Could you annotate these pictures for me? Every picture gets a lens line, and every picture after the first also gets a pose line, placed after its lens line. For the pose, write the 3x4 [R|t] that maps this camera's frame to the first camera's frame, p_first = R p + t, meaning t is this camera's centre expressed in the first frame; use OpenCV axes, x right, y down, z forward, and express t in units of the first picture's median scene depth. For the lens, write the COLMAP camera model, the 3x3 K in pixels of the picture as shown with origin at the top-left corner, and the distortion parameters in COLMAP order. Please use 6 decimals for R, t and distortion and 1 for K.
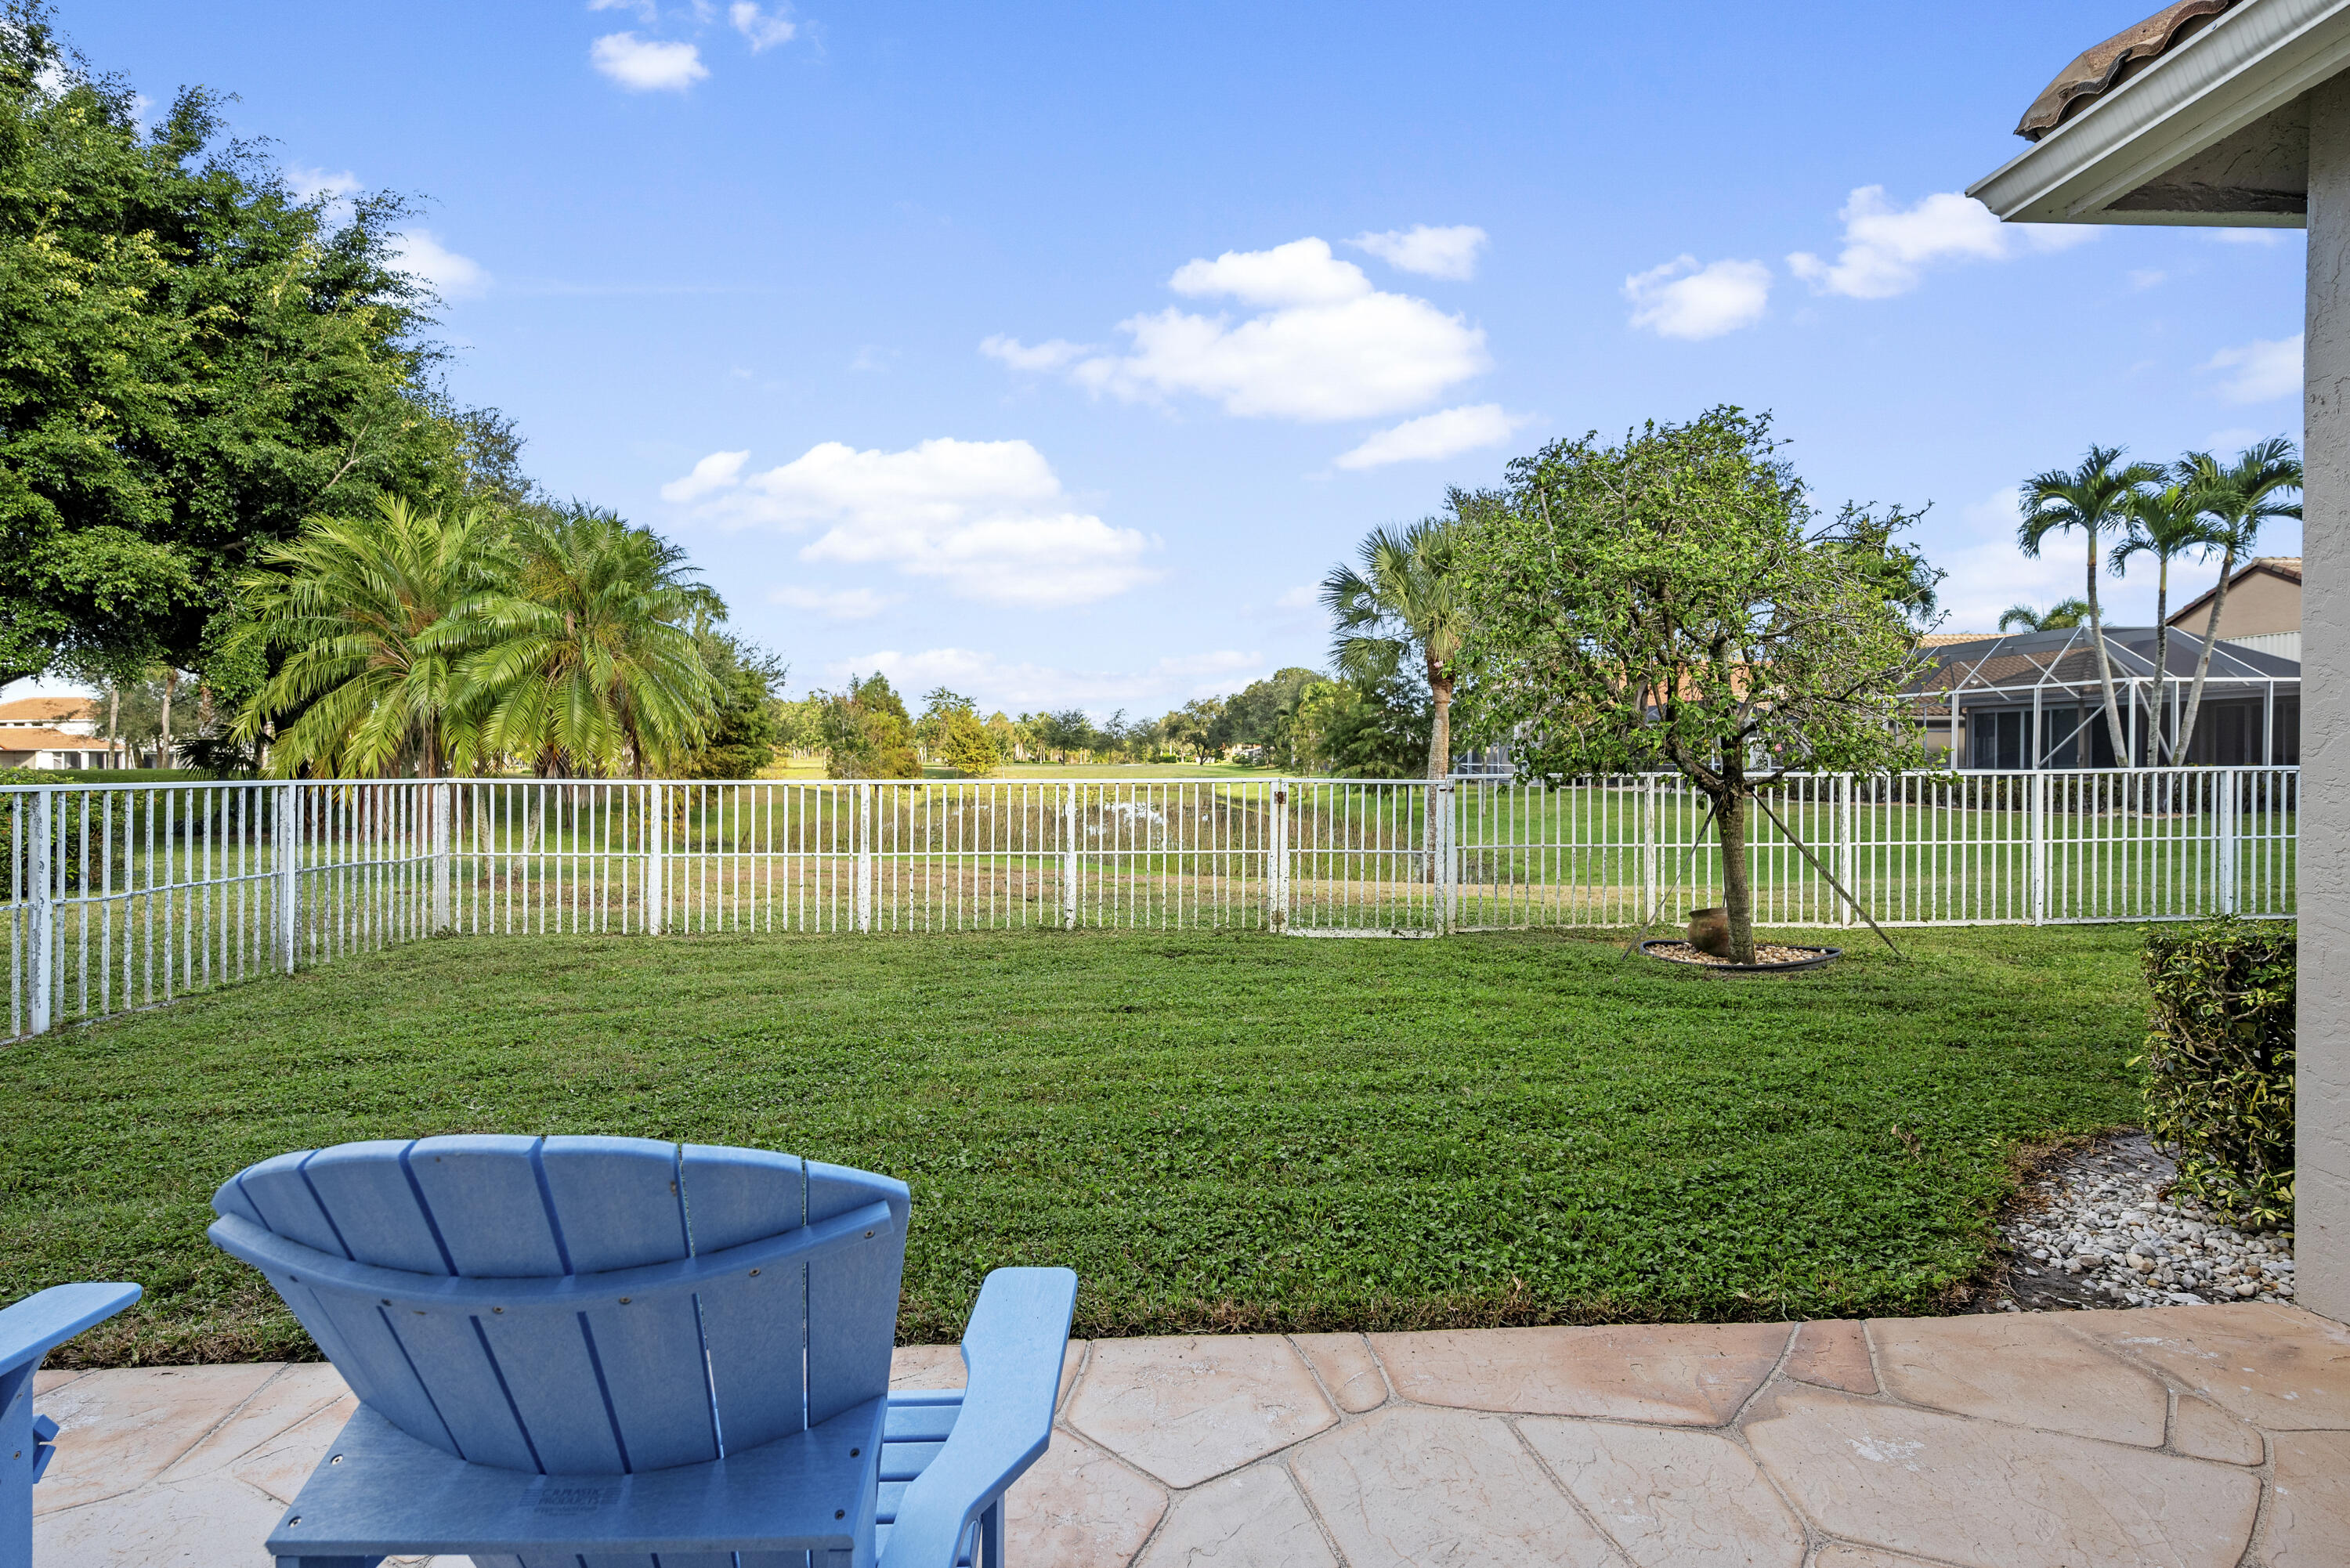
lens RADIAL K [[1132.4, 0, 1175.0], [0, 1132.4, 784.0], [0, 0, 1]] dist [-0.001149, -0.000216]
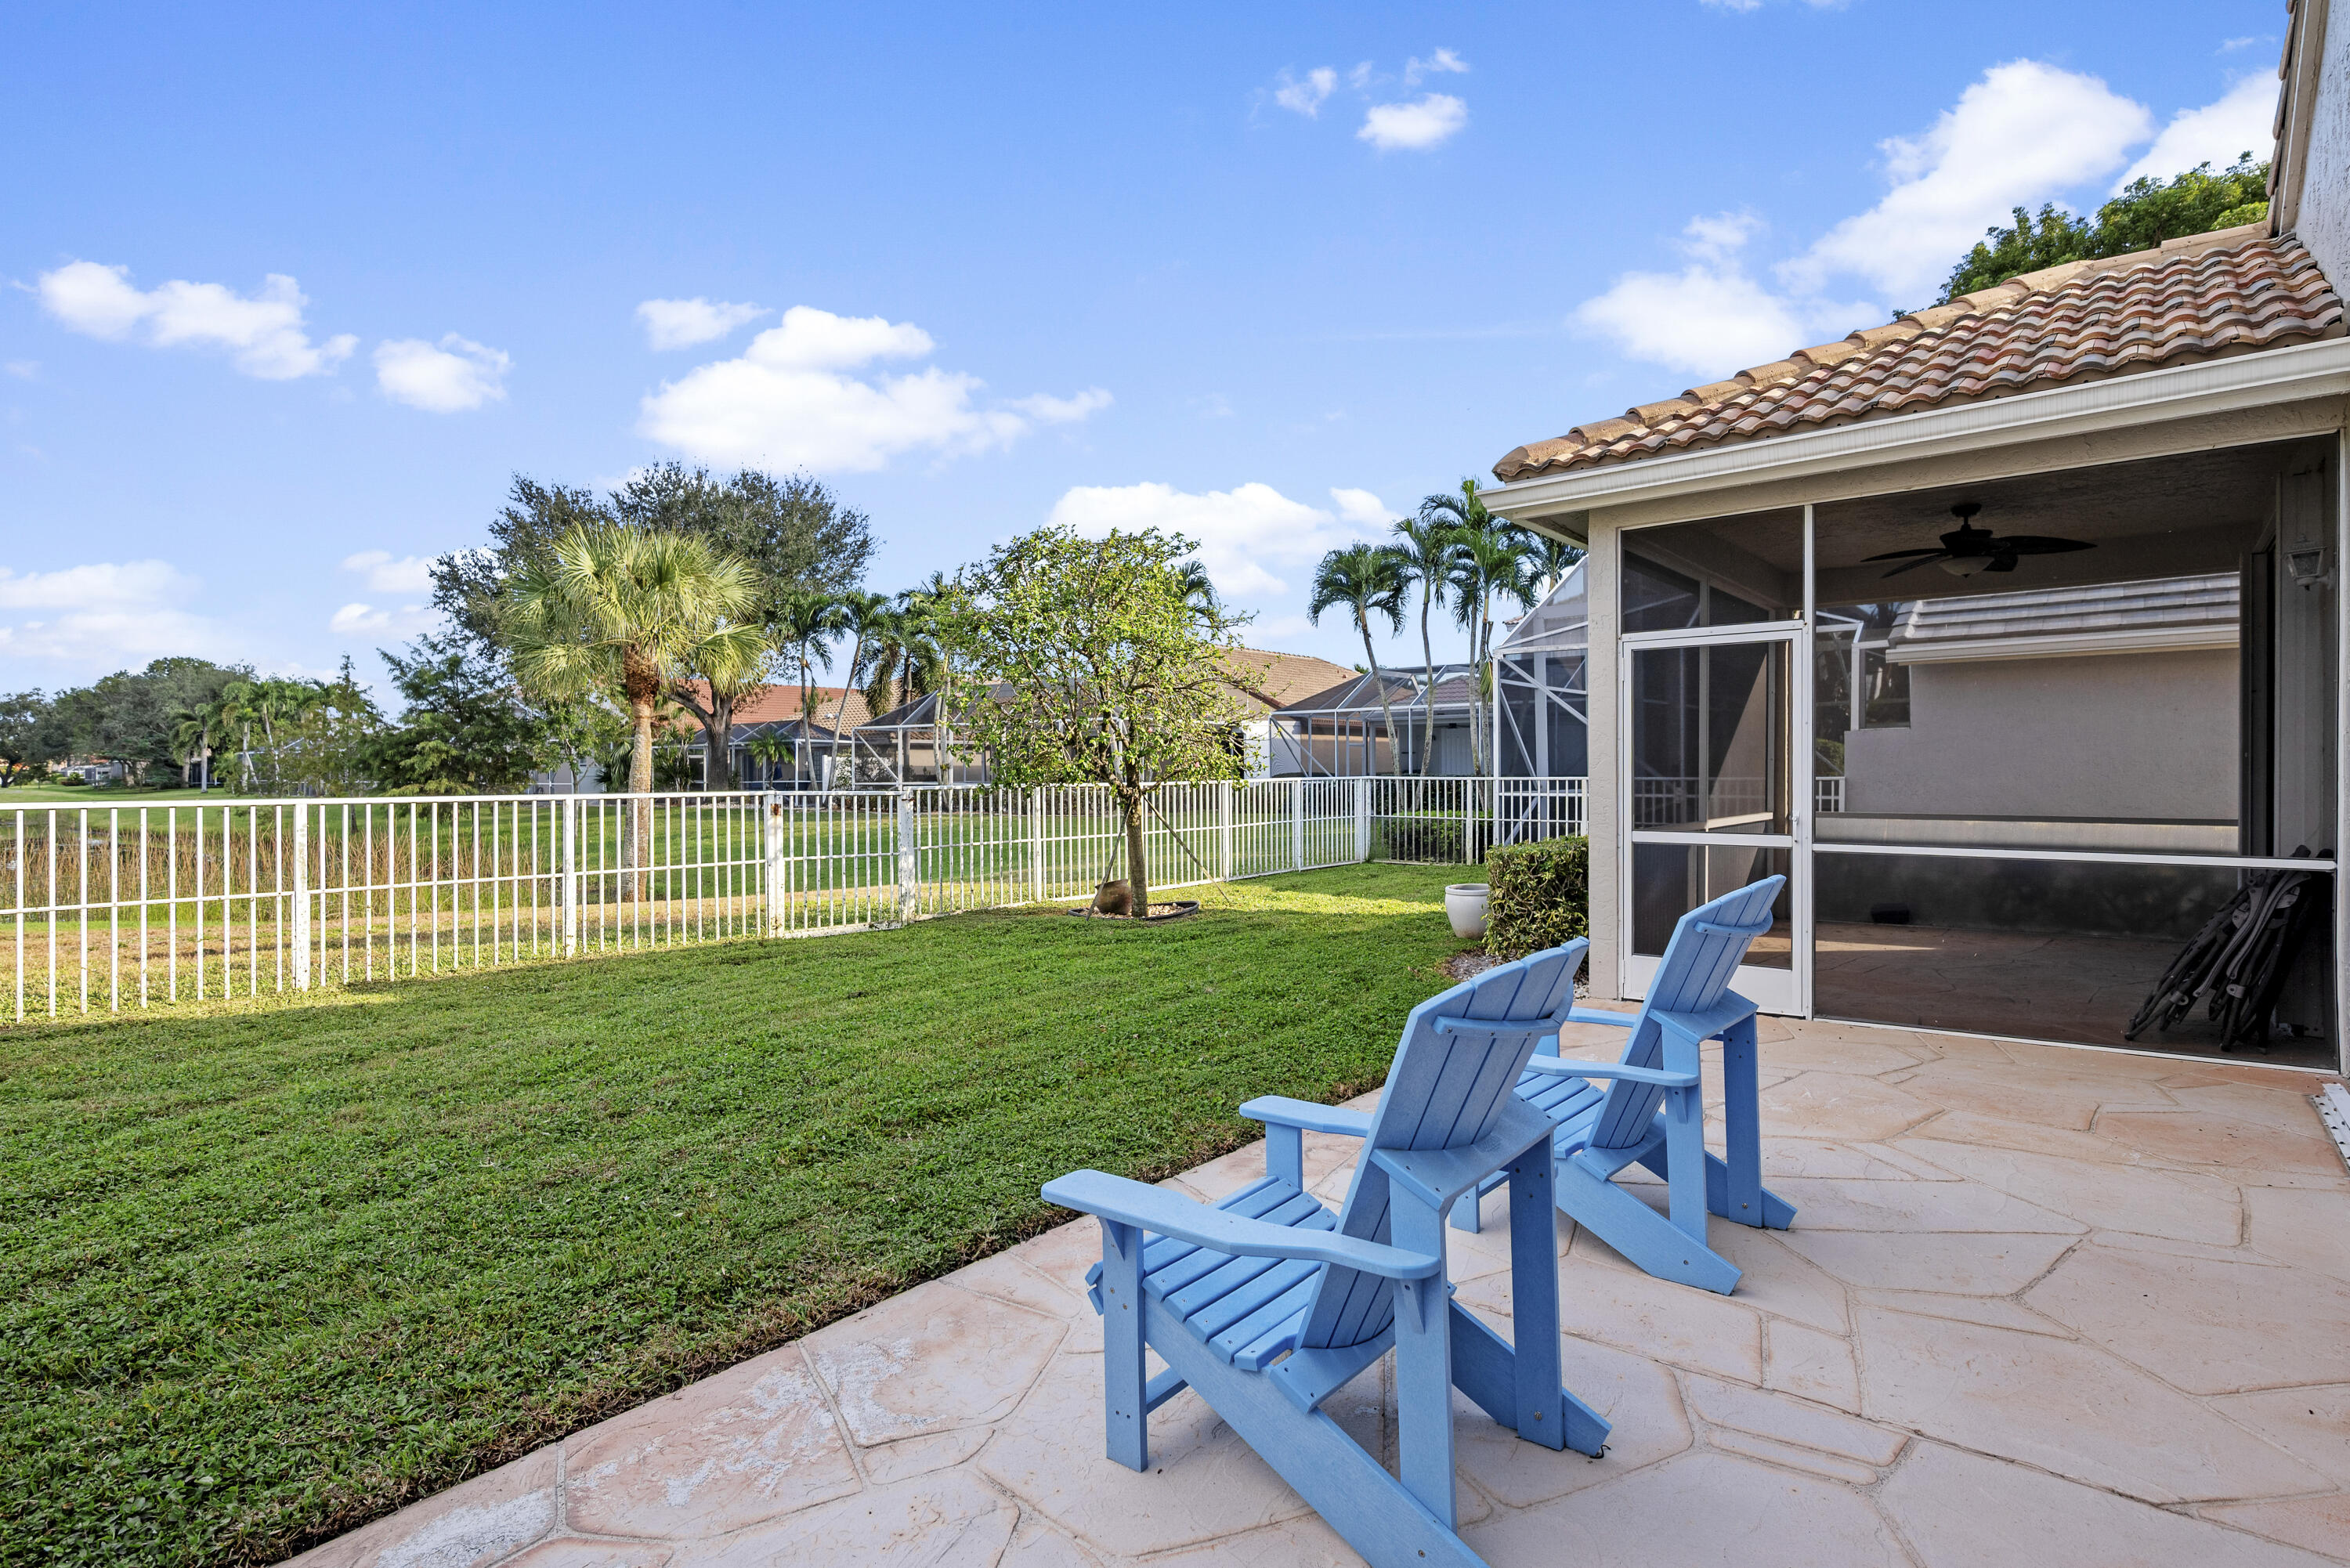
lens RADIAL K [[1132.4, 0, 1175.0], [0, 1132.4, 784.0], [0, 0, 1]] dist [-0.001149, -0.000216]
pose [[0.681430, -0.006992, 0.731850, -0.200983], [0.018311, 0.999804, -0.007498, 0.001611], [-0.731654, 0.018510, 0.681425, 0.001162]]
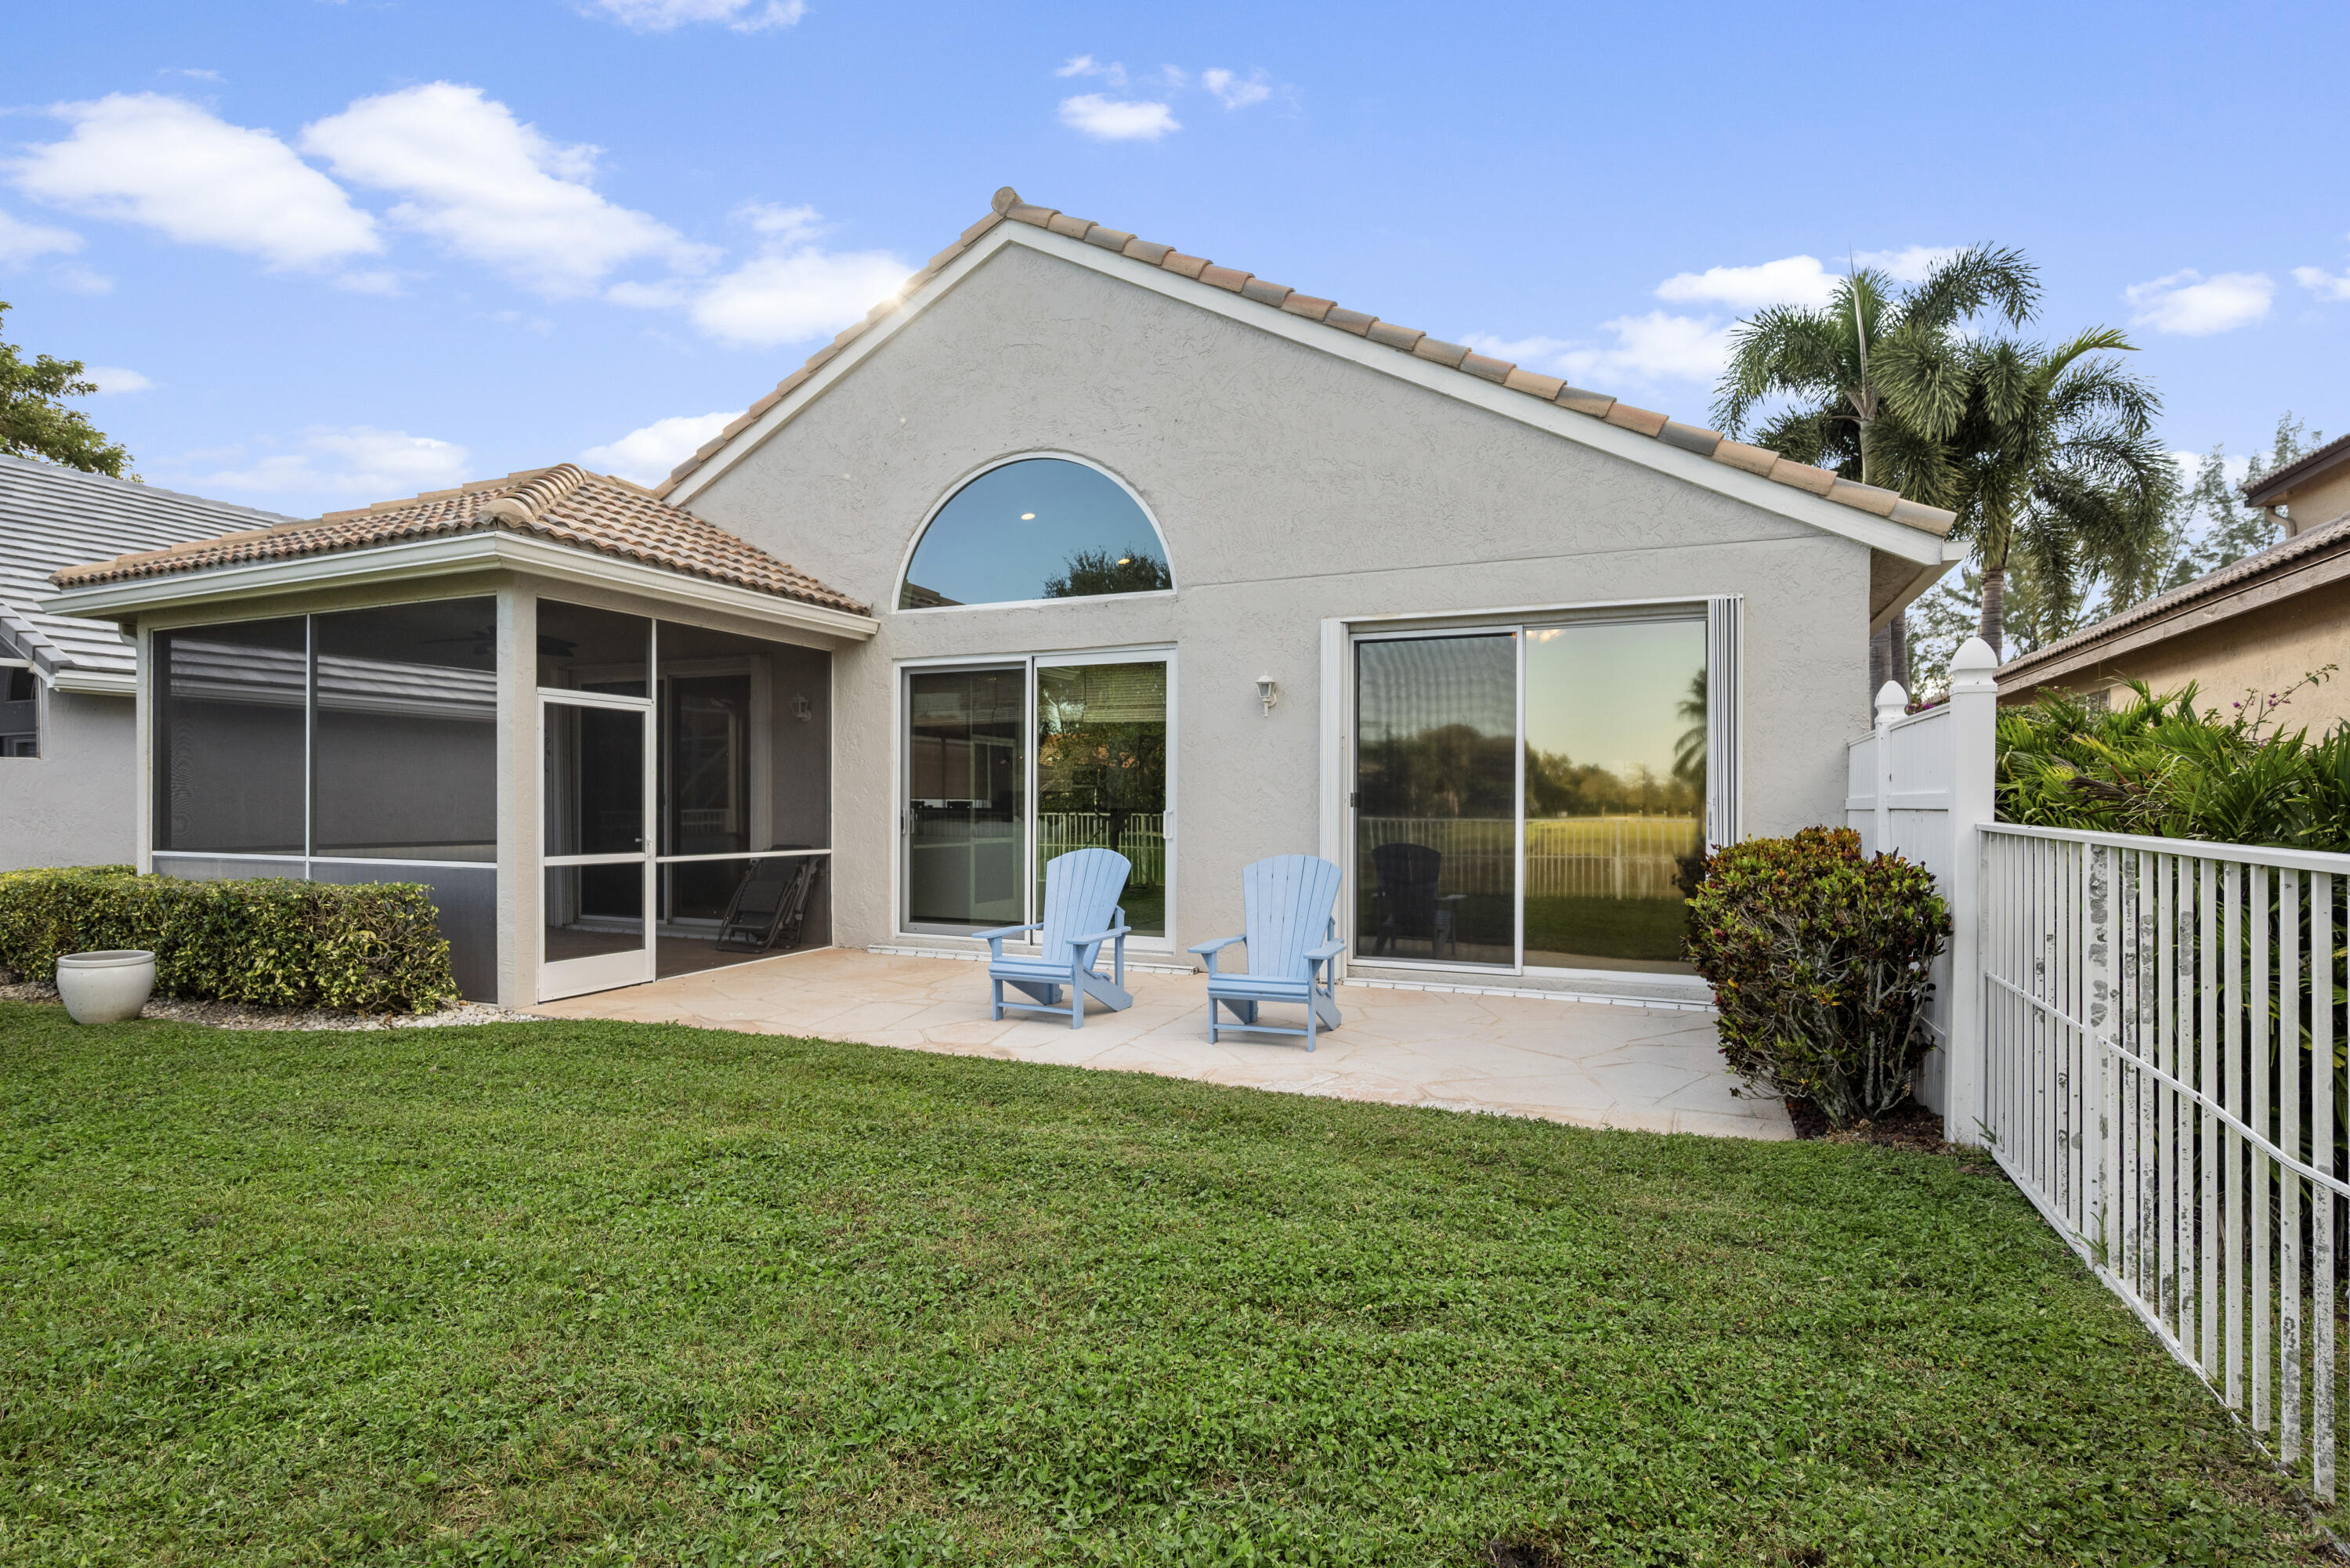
lens RADIAL K [[1102.4, 0, 1175.0], [0, 1102.4, 784.0], [0, 0, 1]] dist [-0.000694, -0.000053]
pose [[-0.902138, 0.008351, 0.431367, -0.225253], [0.007804, 0.999965, -0.003037, -0.007308], [-0.431378, 0.000626, -0.902171, 0.405876]]
